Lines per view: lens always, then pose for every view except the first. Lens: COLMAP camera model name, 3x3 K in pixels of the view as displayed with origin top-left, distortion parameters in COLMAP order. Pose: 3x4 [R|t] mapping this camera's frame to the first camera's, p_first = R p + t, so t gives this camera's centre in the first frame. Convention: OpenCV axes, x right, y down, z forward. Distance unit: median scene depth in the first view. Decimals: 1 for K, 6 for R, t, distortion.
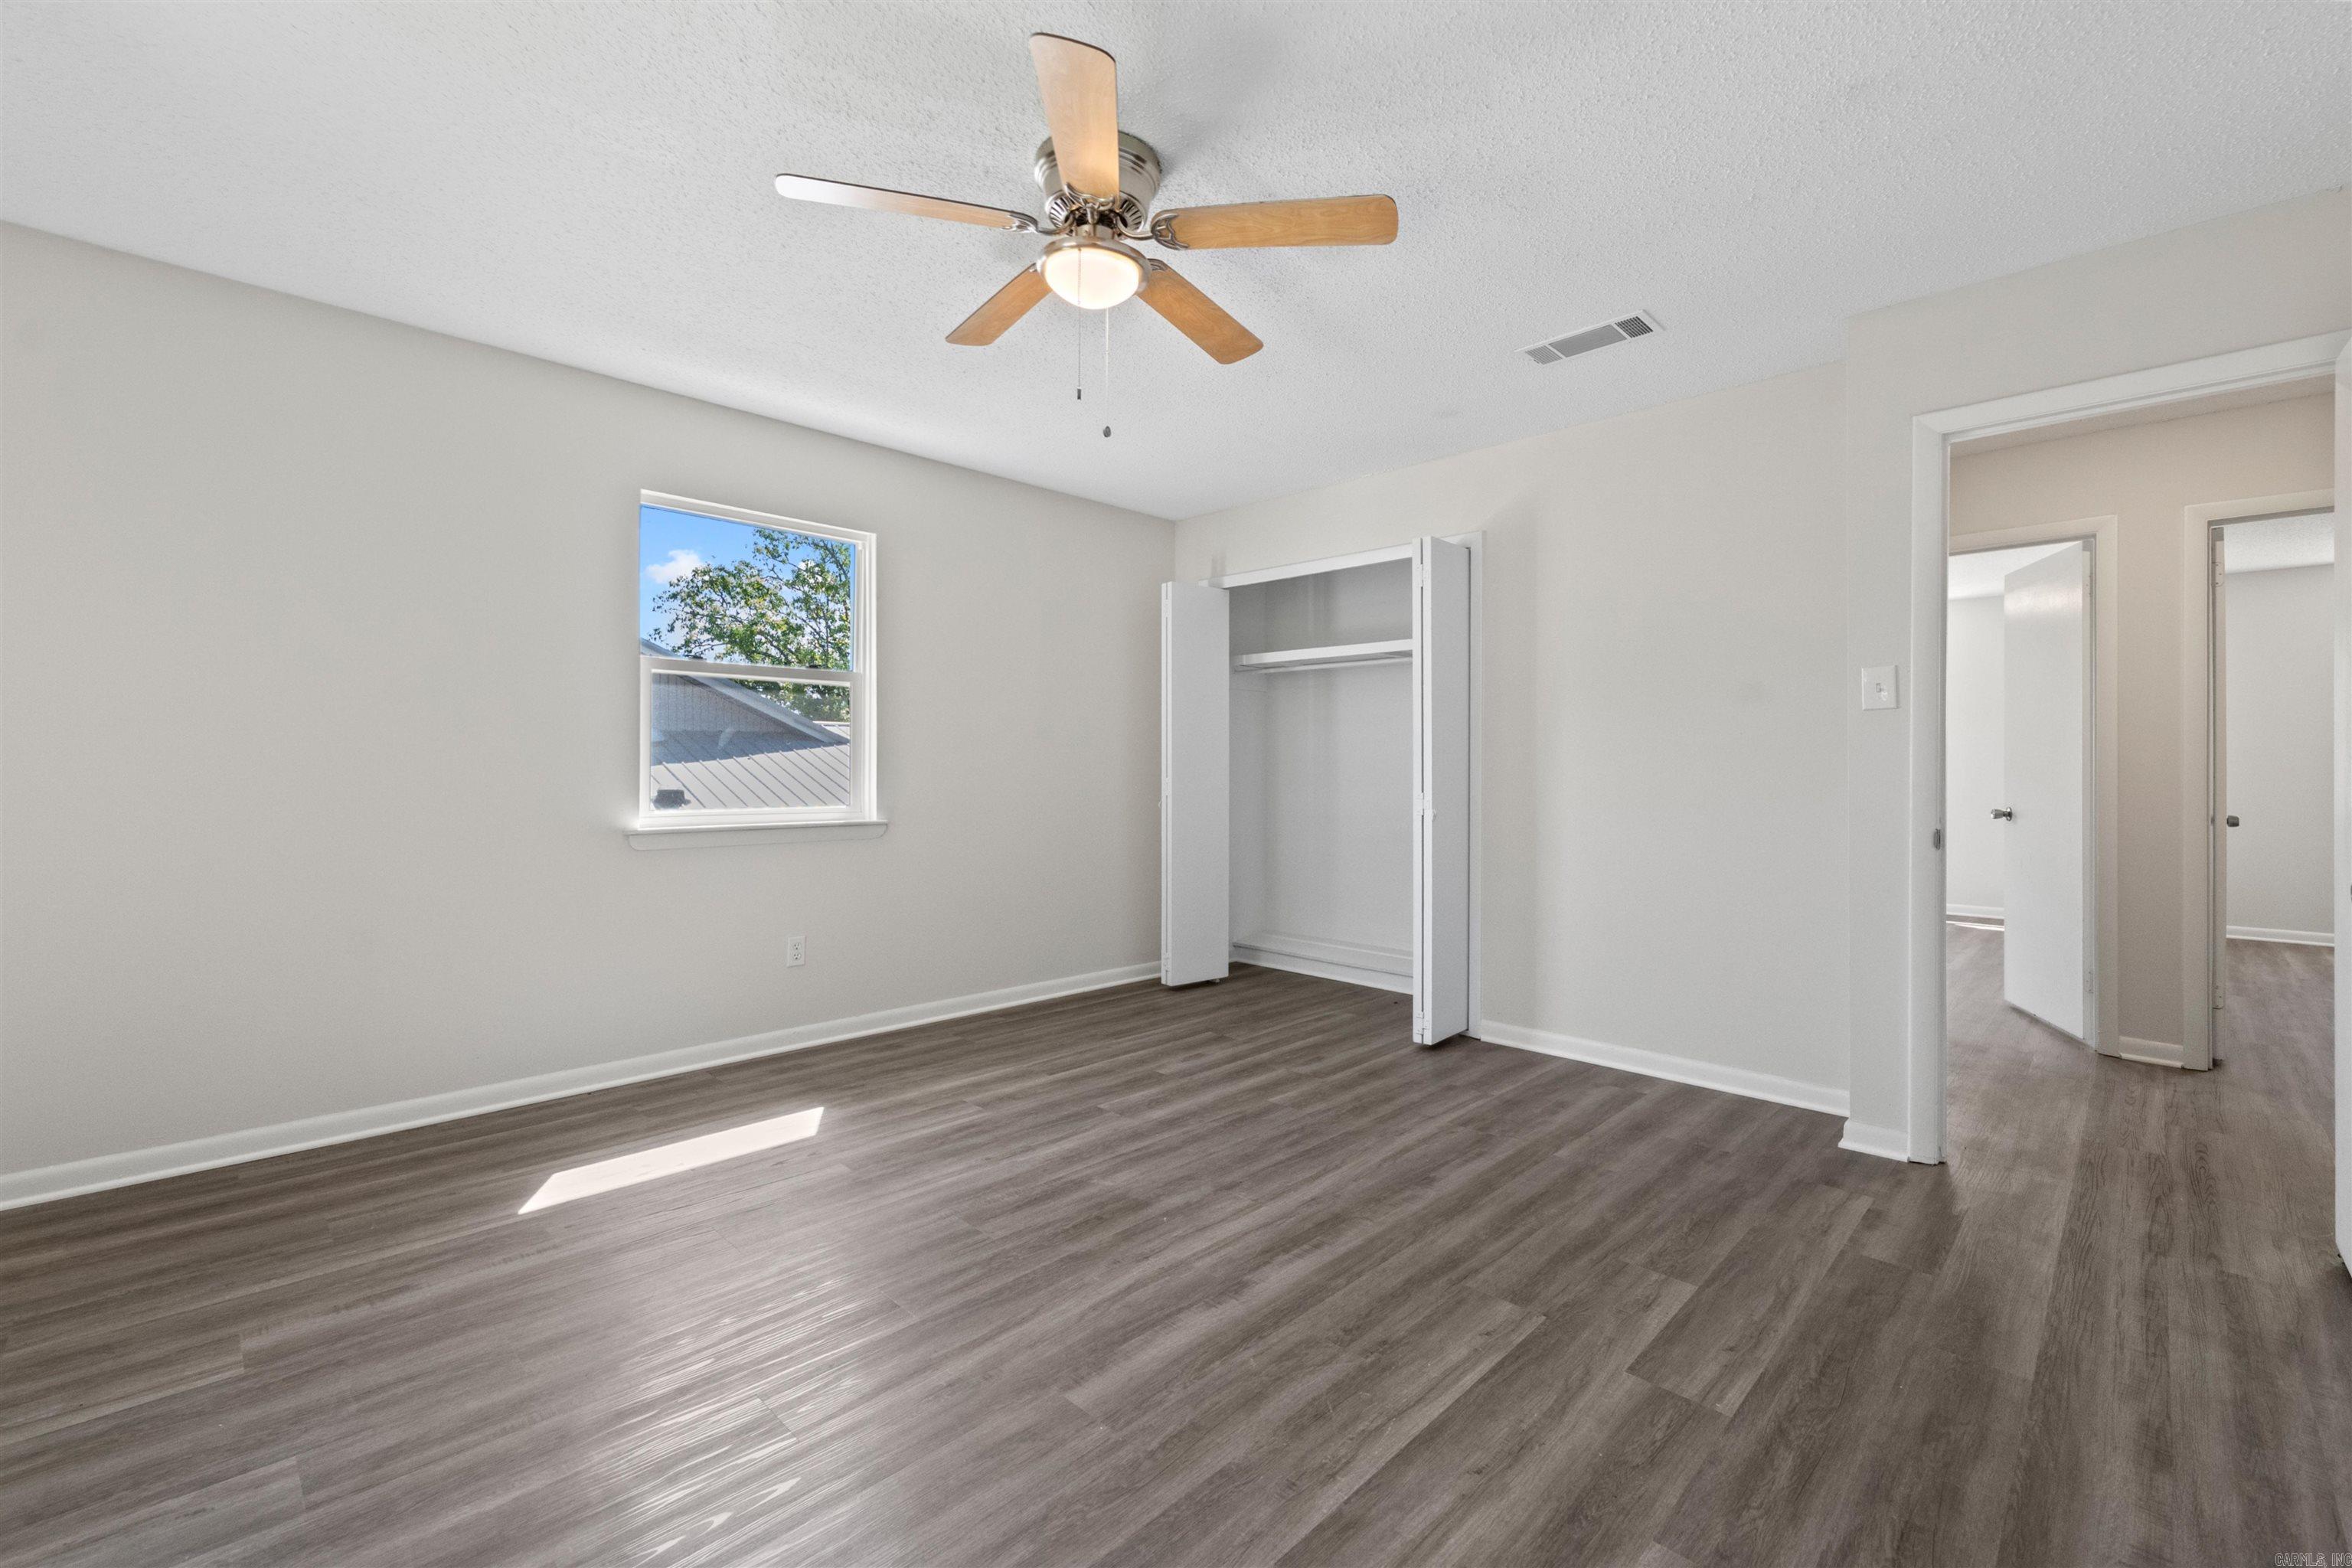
lens RADIAL K [[957.1, 0, 1196.2], [0, 957.1, 762.8], [0, 0, 1]] dist [-0.001198, -0.000448]
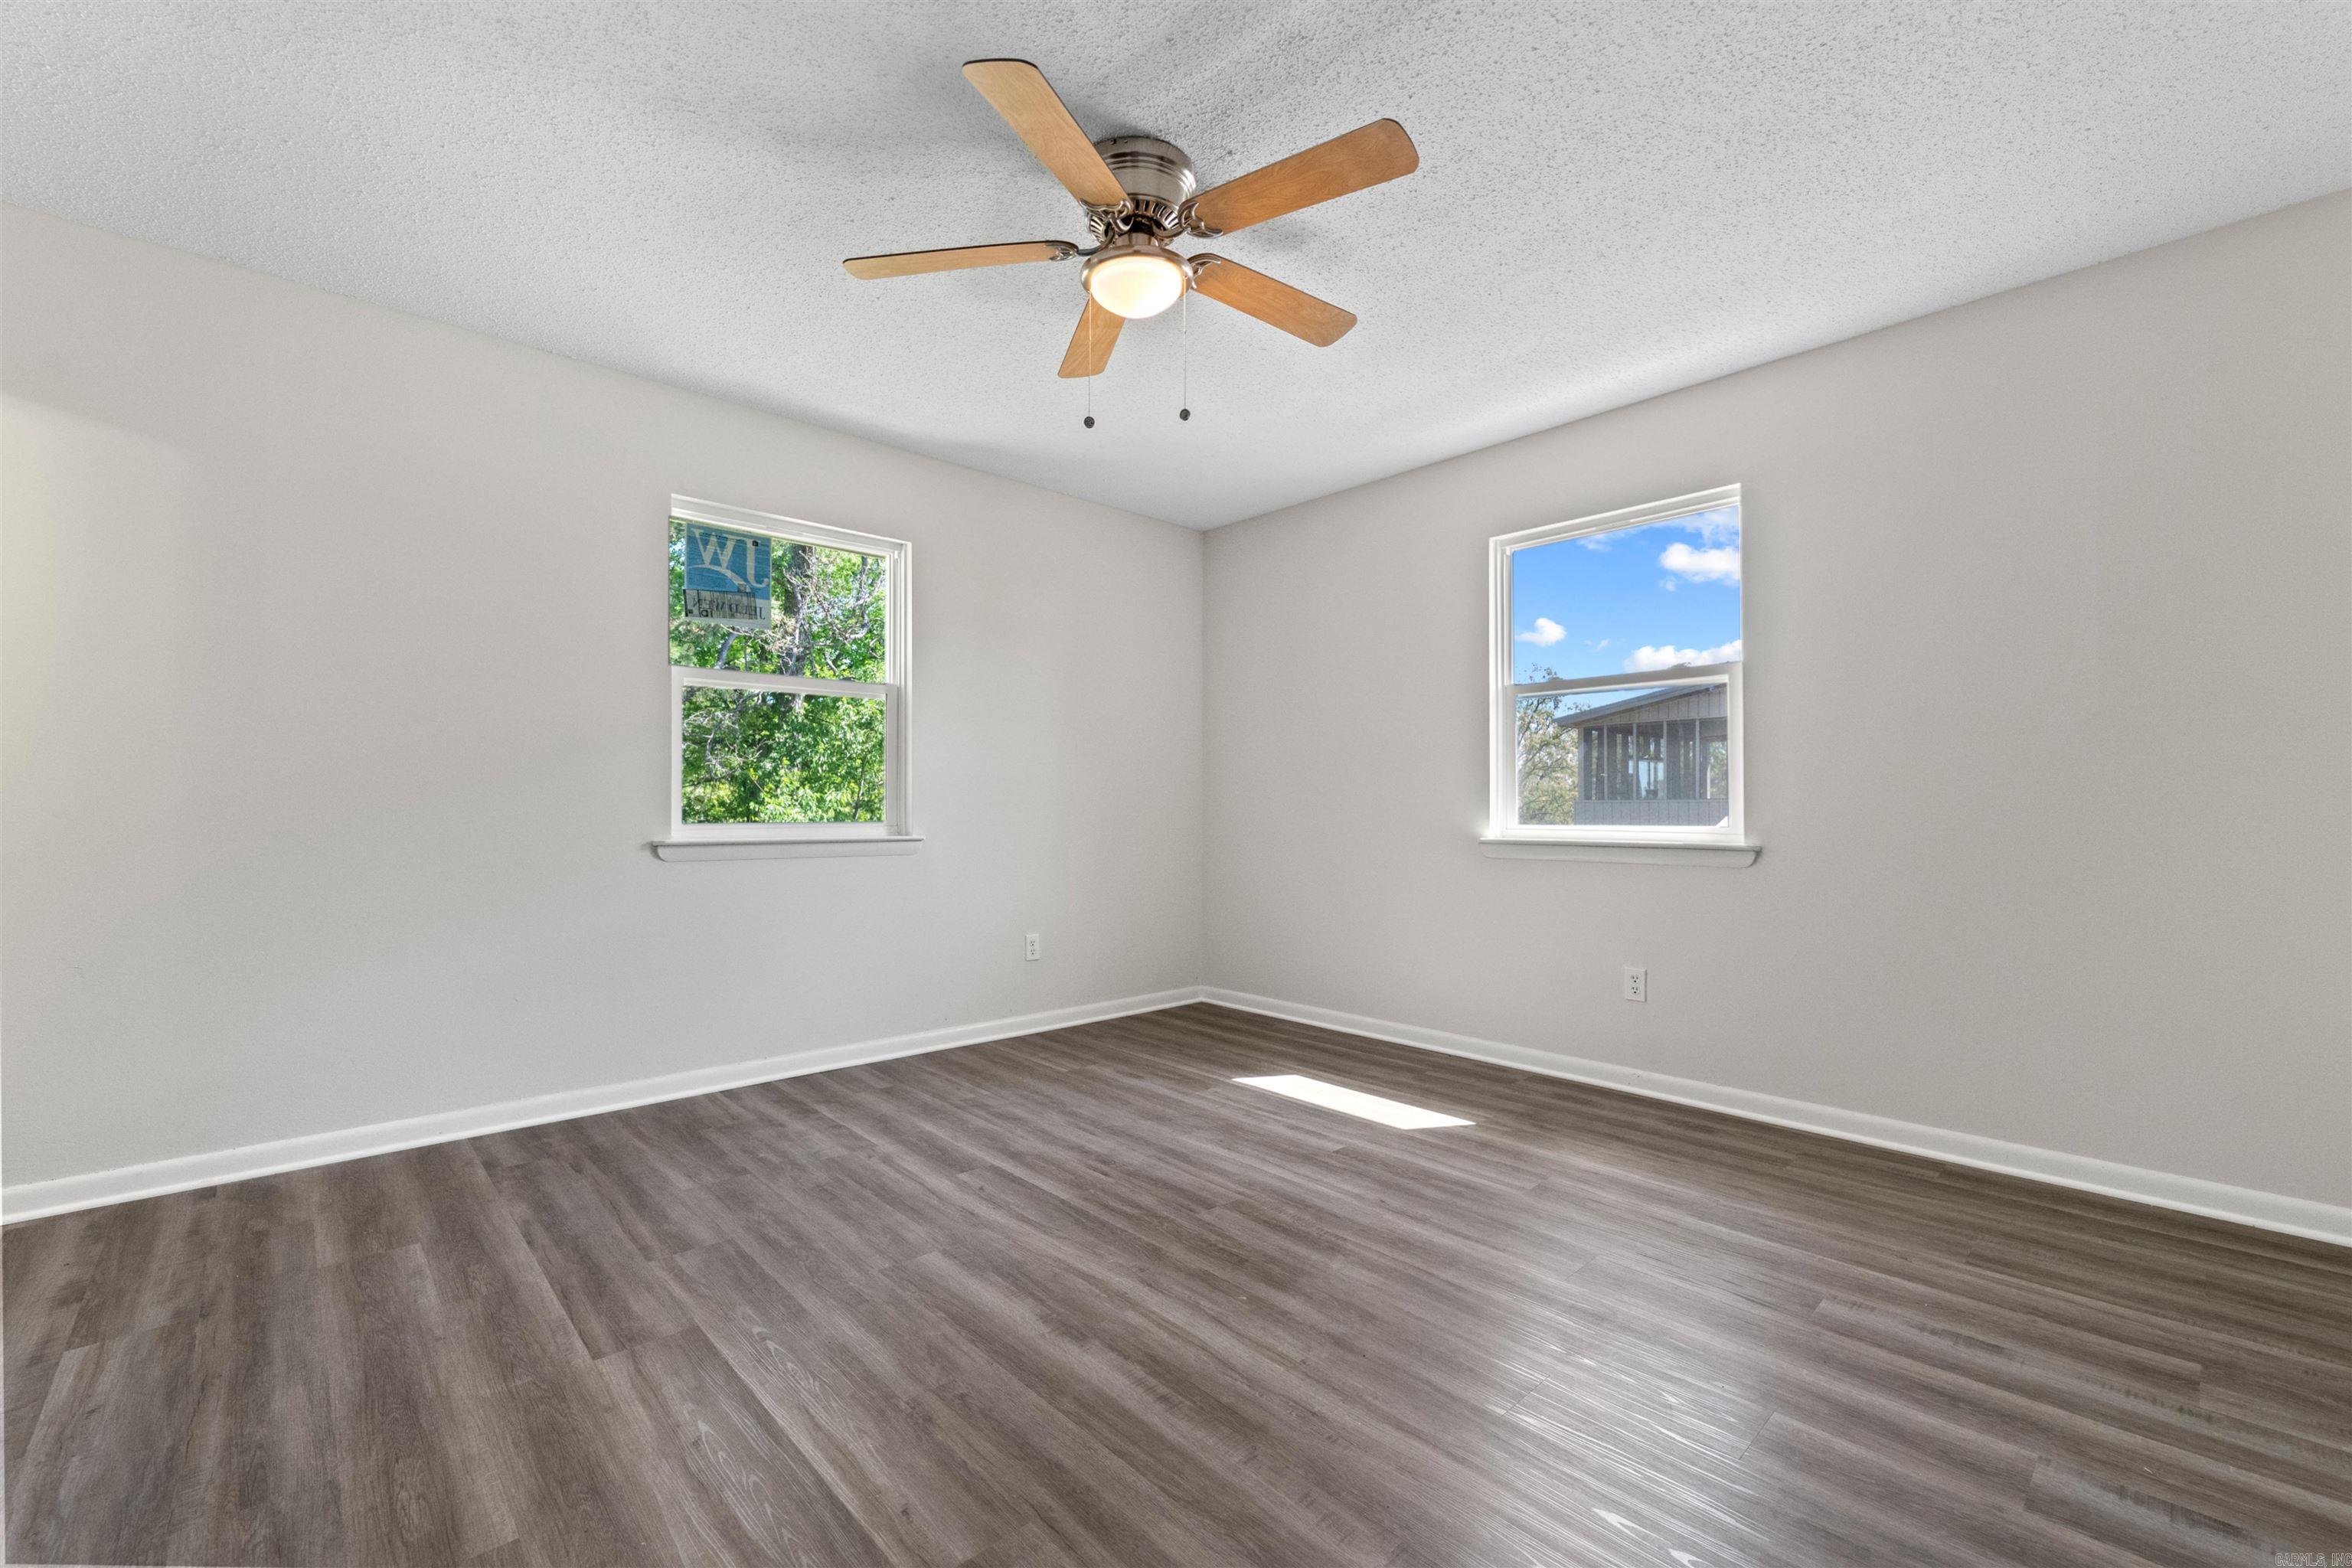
lens RADIAL K [[957.1, 0, 1177.4], [0, 957.1, 804.4], [0, 0, 1]] dist [-0.001198, -0.000448]
pose [[-0.037040, -0.006068, -0.999295, 0.743559], [0.008258, 0.999946, -0.006378, 0.042565], [0.999280, -0.008488, -0.036988, 0.891950]]
